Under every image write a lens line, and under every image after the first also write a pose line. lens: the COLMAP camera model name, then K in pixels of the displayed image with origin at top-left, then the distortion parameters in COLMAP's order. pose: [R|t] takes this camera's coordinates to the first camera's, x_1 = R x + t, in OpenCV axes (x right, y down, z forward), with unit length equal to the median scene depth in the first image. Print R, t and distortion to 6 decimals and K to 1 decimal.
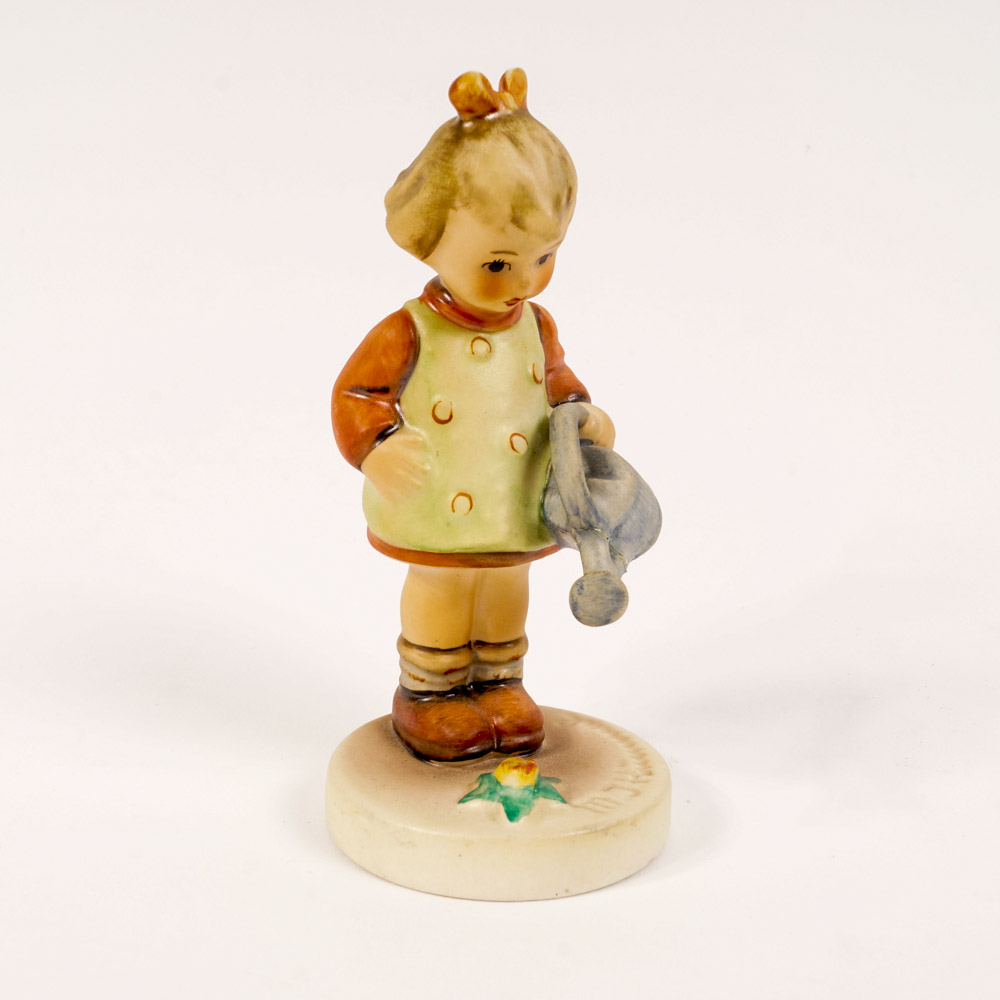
lens RADIAL K [[1461.0, 0, 500.7], [0, 1461.0, 500.7], [0, 0, 1]] dist [-0.072357, 0.000000]
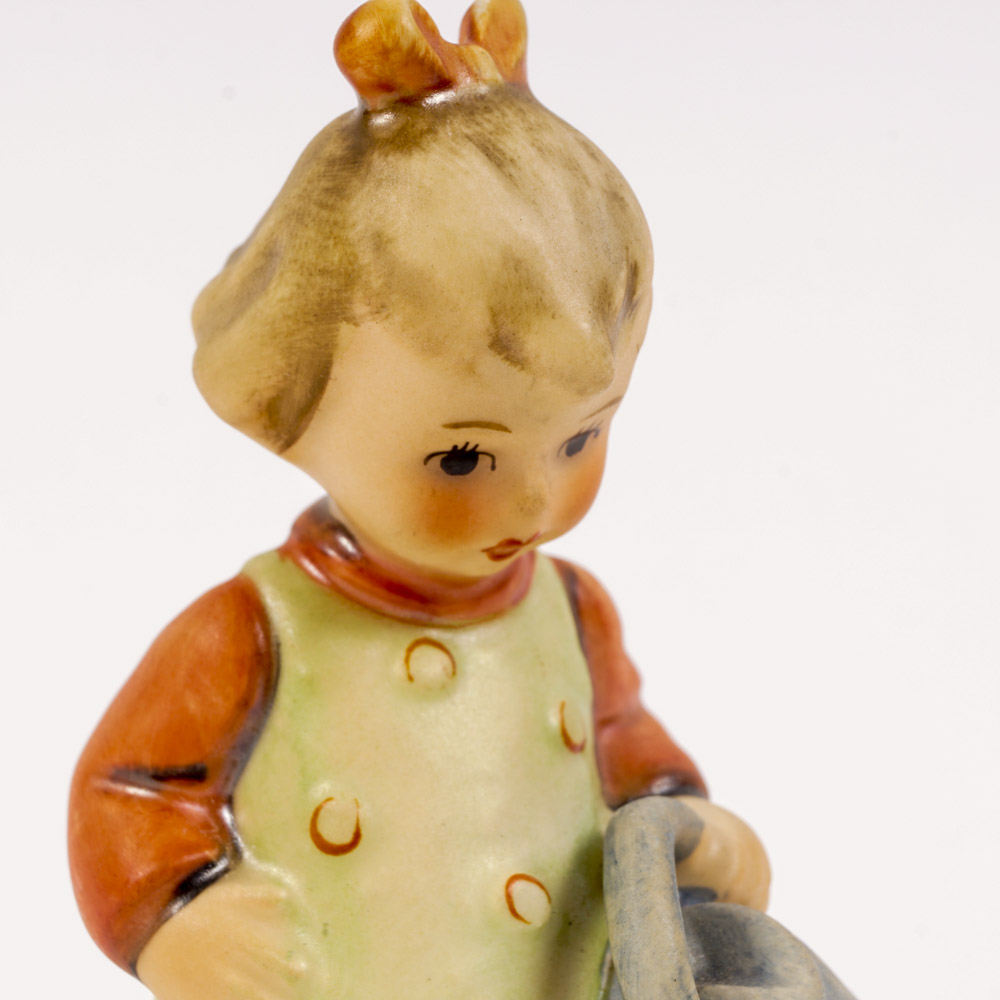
lens RADIAL K [[3047.1, 0, 499.6], [0, 3047.1, 500.7], [0, 0, 1]] dist [-0.042915, 0.000000]
pose [[0.999580, -0.022957, -0.017707, 0.022058], [0.019427, 0.983707, -0.178729, 0.002295], [0.021521, 0.178310, 0.983739, 0.159066]]
